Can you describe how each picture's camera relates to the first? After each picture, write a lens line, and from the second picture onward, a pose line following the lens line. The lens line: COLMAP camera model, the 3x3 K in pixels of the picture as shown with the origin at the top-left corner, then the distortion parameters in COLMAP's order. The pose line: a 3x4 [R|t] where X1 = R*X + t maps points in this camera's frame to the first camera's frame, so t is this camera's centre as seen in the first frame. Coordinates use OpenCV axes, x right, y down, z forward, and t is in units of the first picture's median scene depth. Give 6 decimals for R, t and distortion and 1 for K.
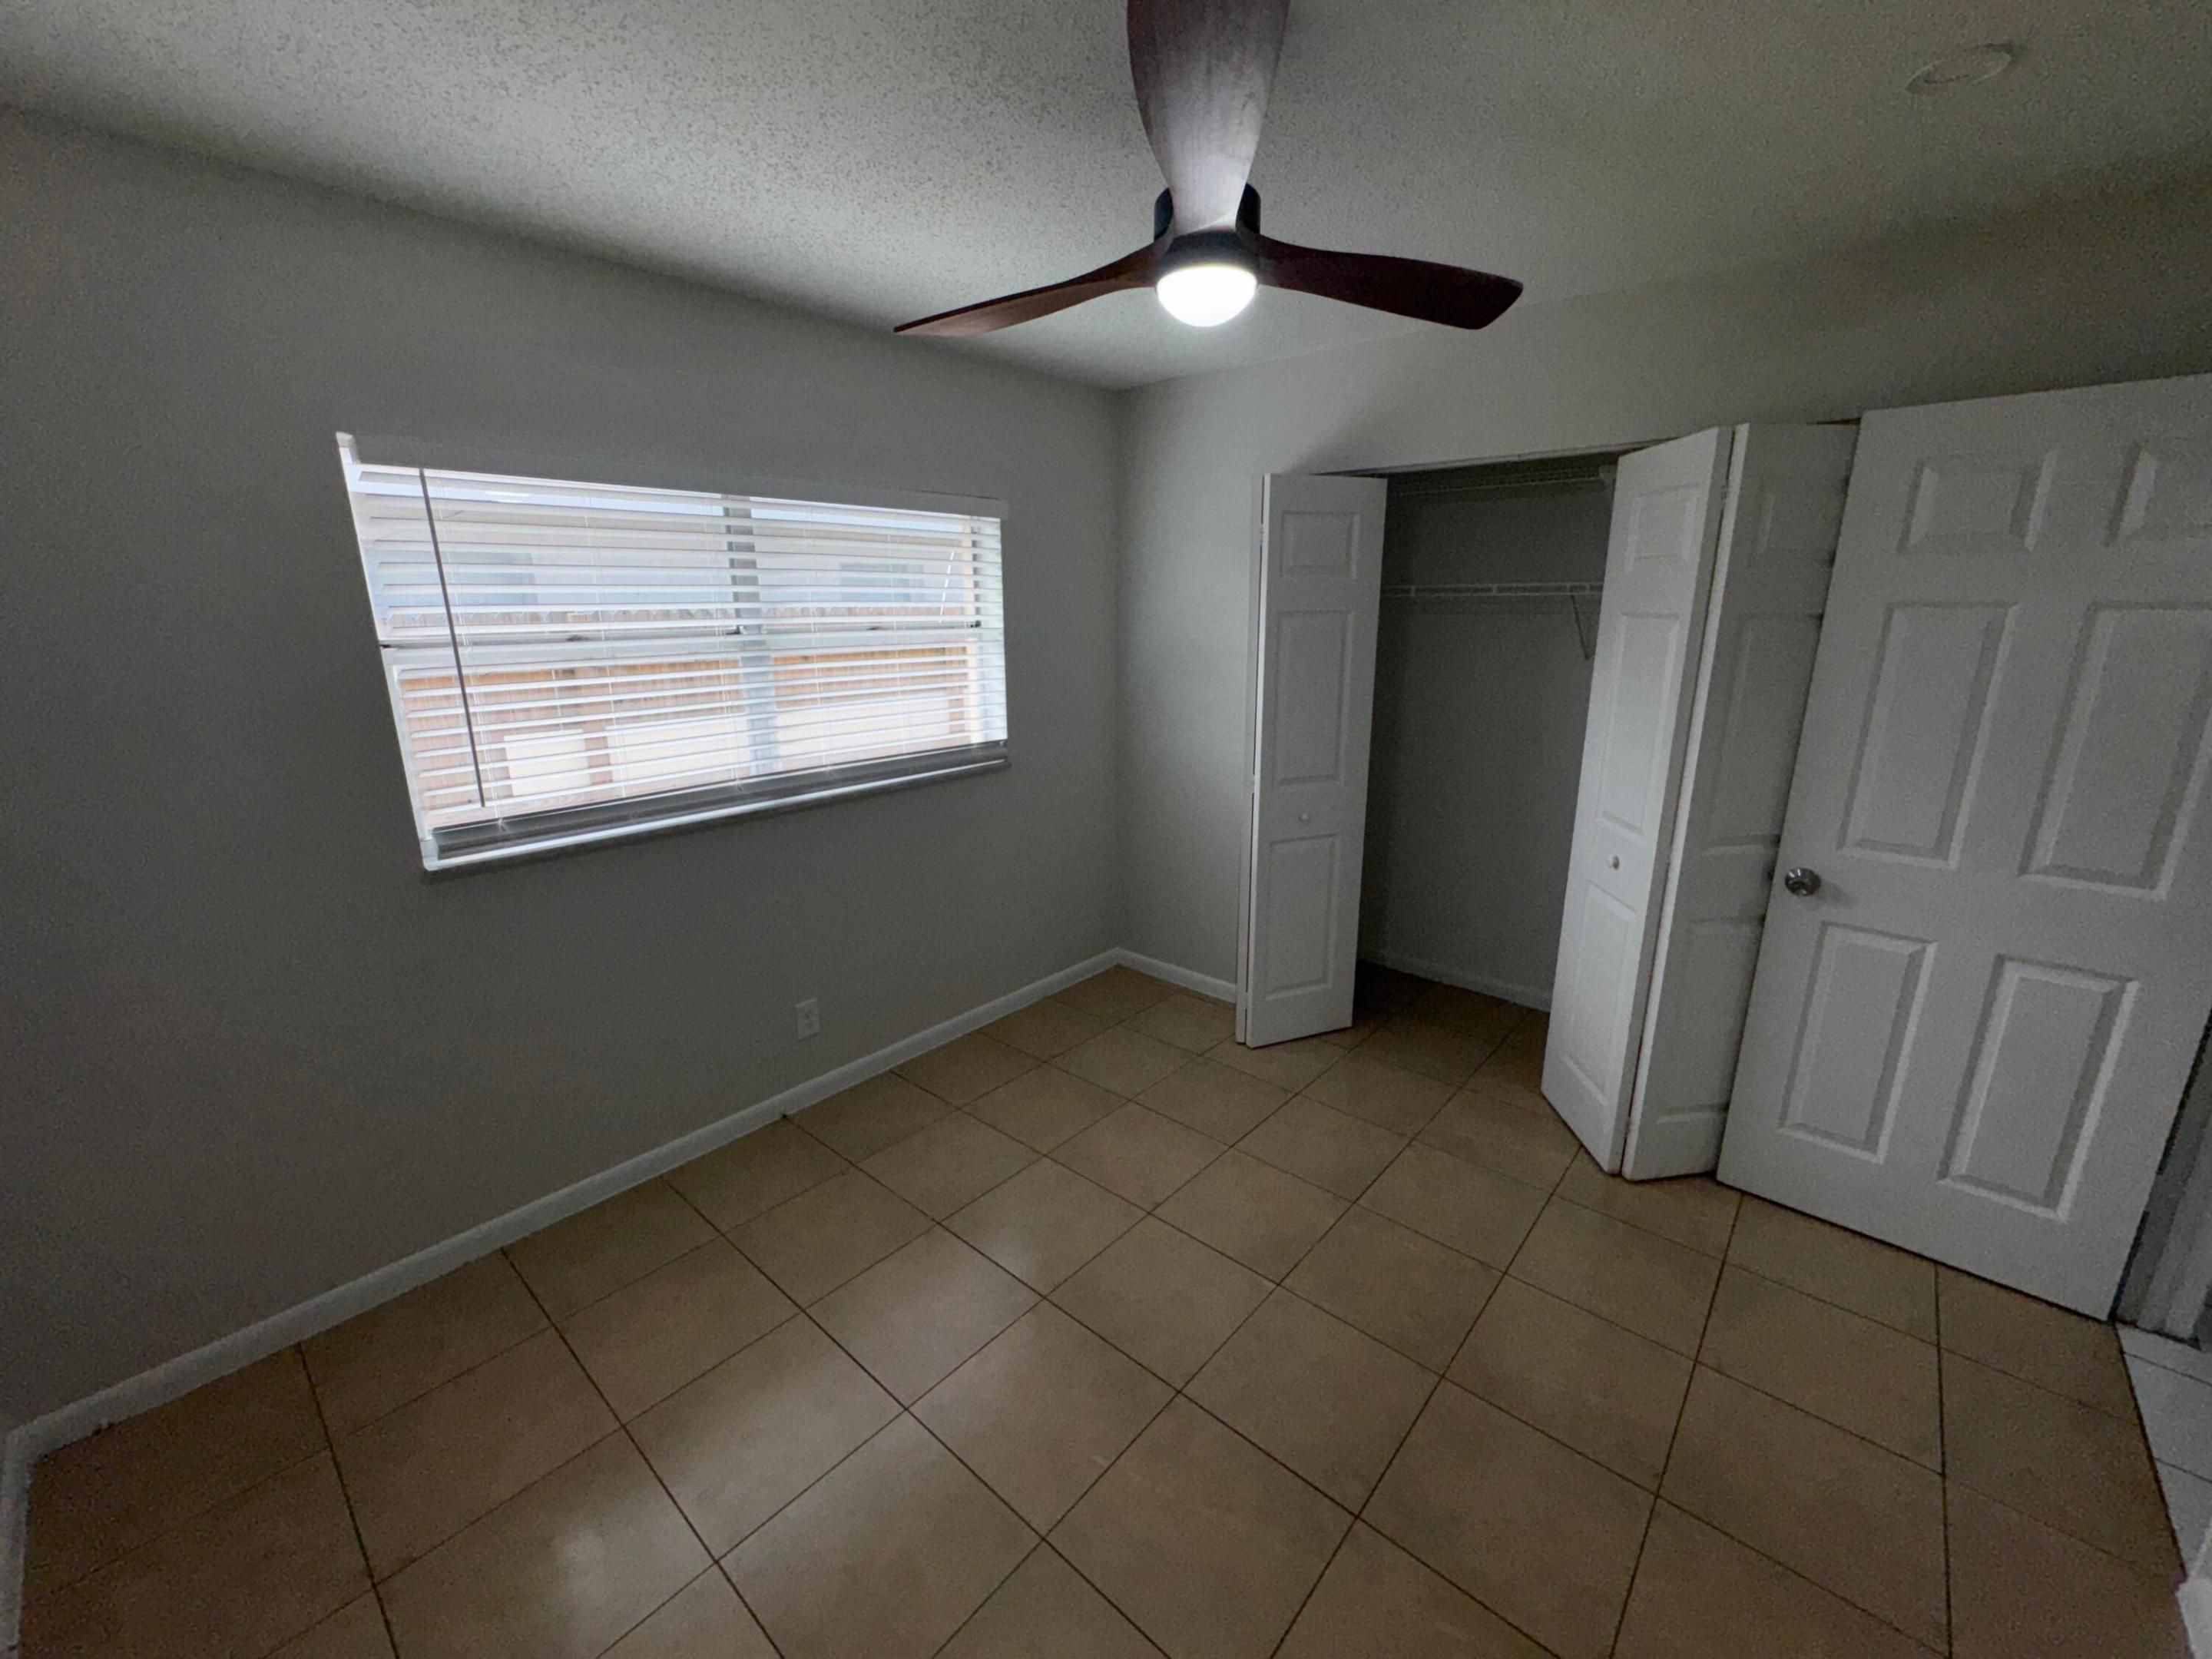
lens RADIAL K [[886.0, 0, 1108.1], [0, 886.0, 843.2], [0, 0, 1]] dist [-0.002535, 0.000035]
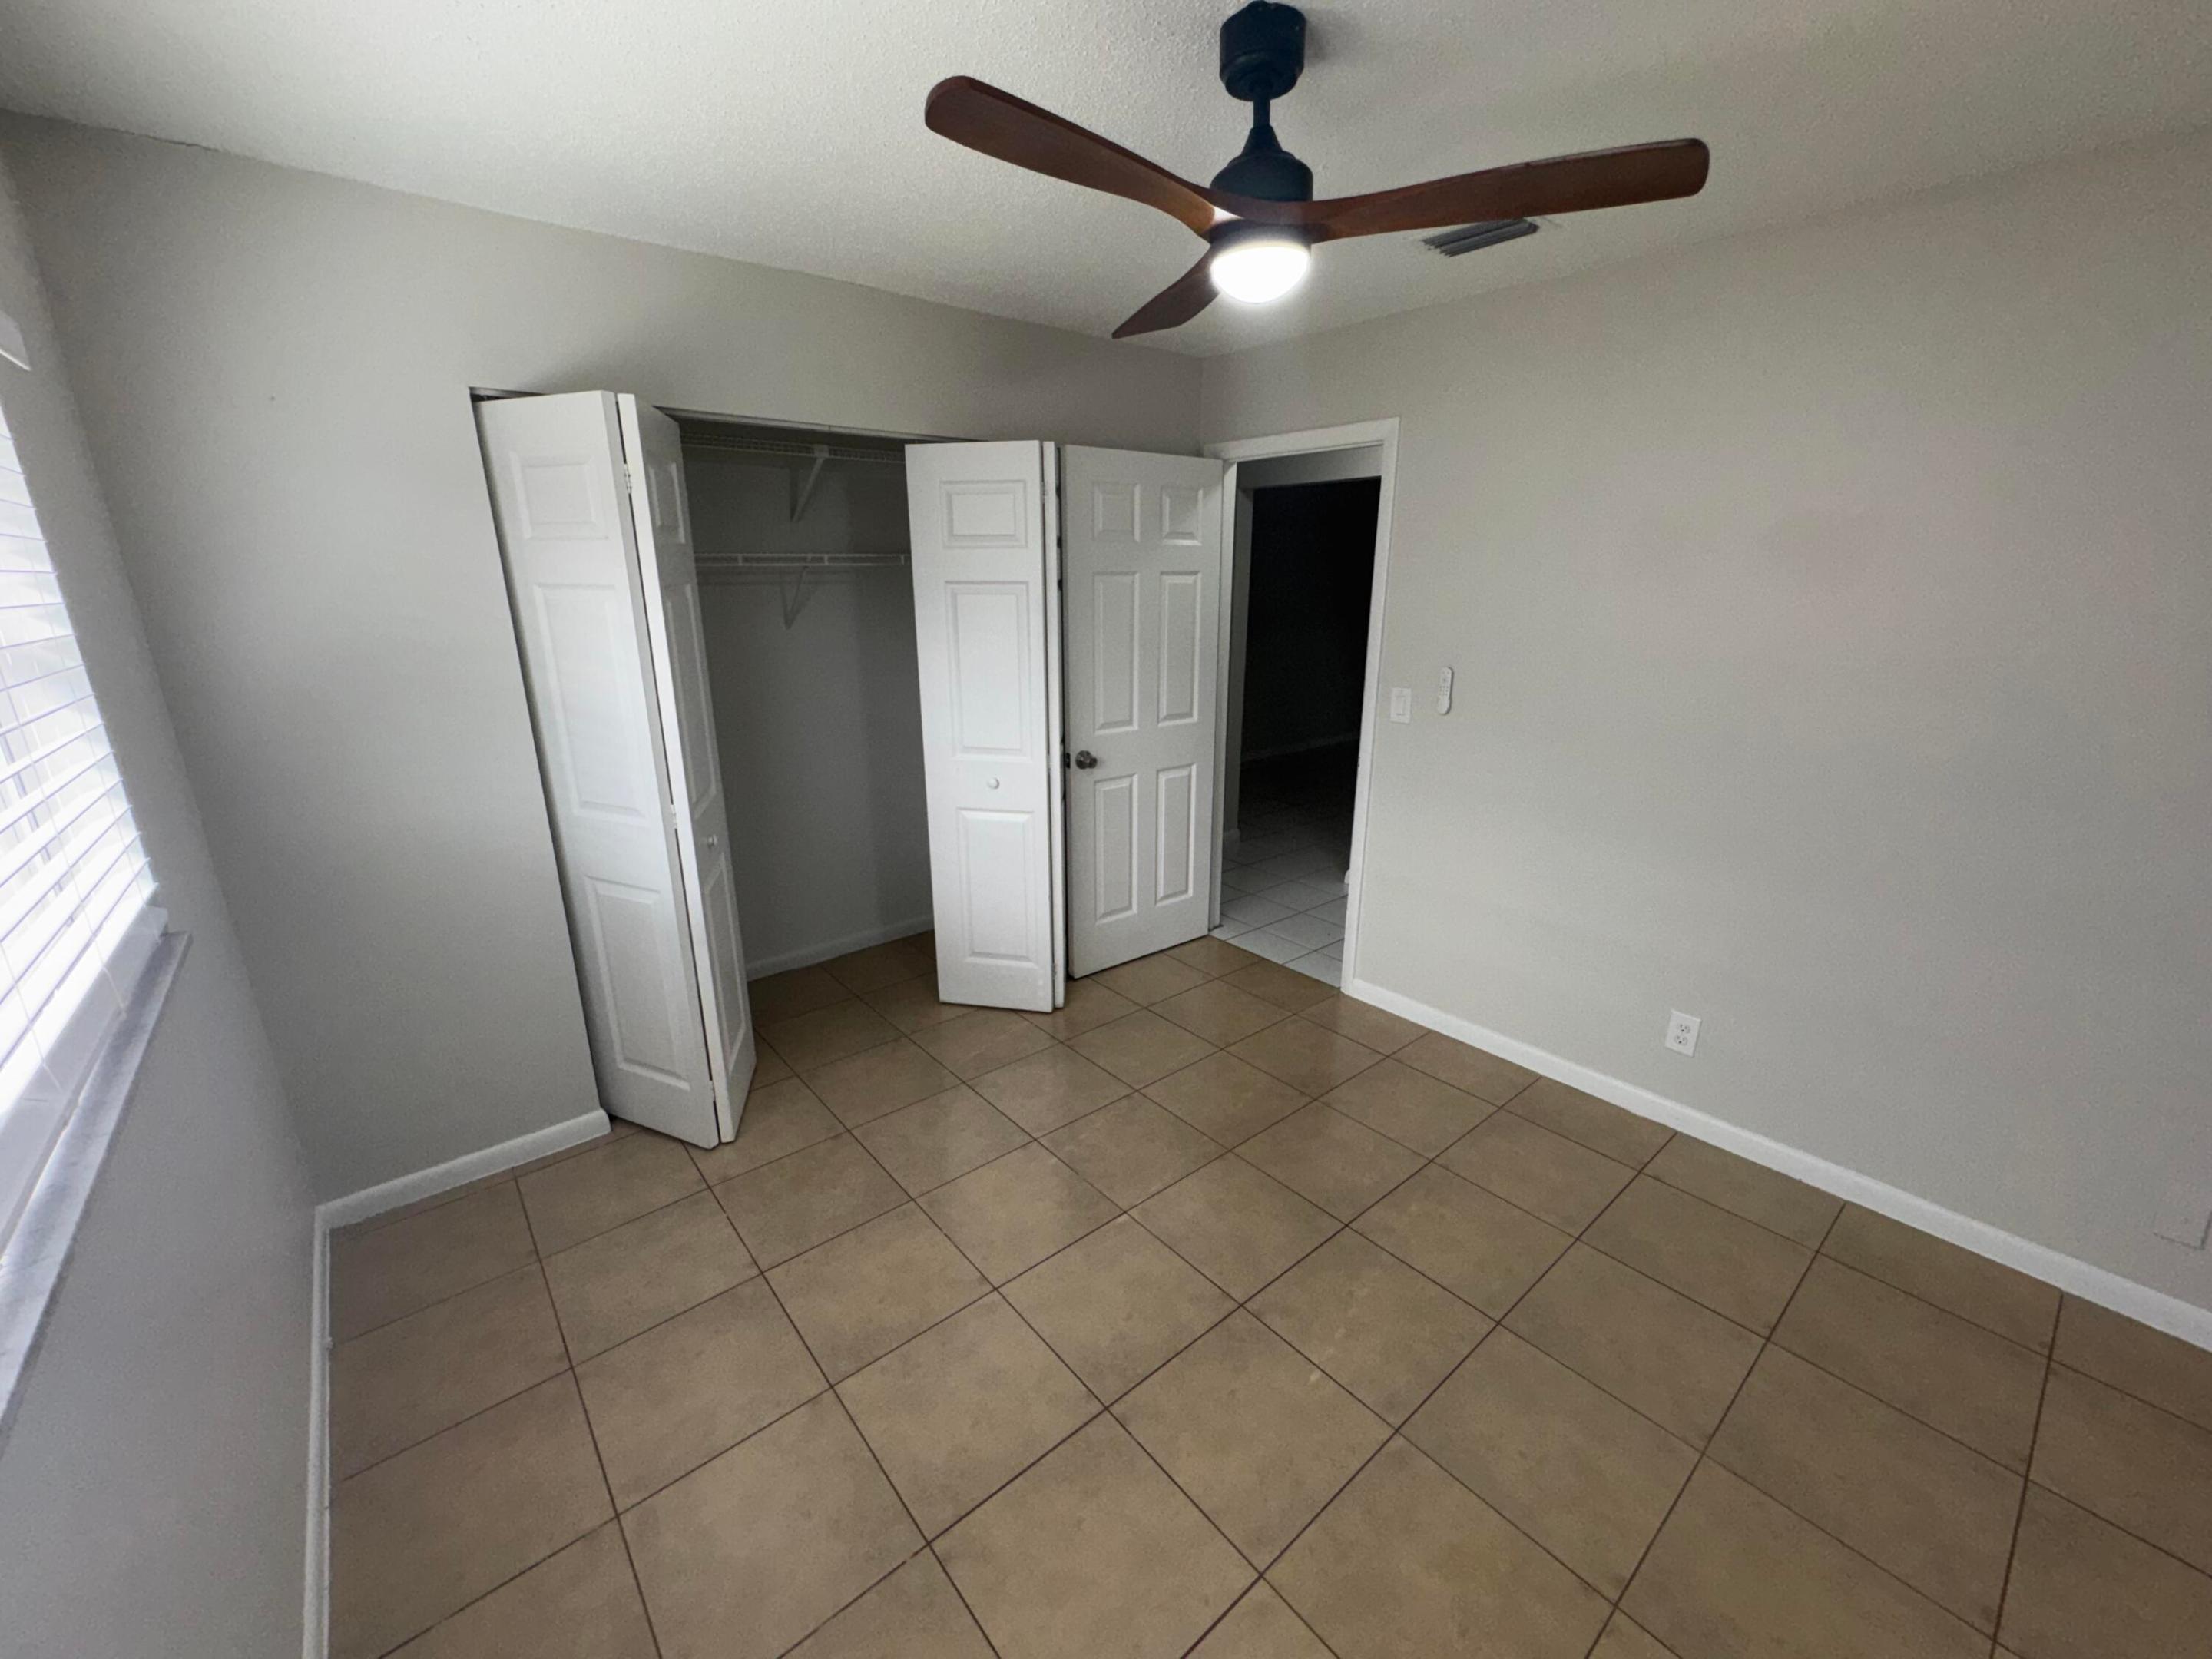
lens RADIAL K [[886.0, 0, 1104.9], [0, 886.0, 839.6], [0, 0, 1]] dist [-0.002535, 0.000035]
pose [[0.157292, -0.285936, 0.945251, -0.655888], [0.260962, 0.935177, 0.239464, -0.176710], [-0.952449, 0.209009, 0.221714, 0.648664]]
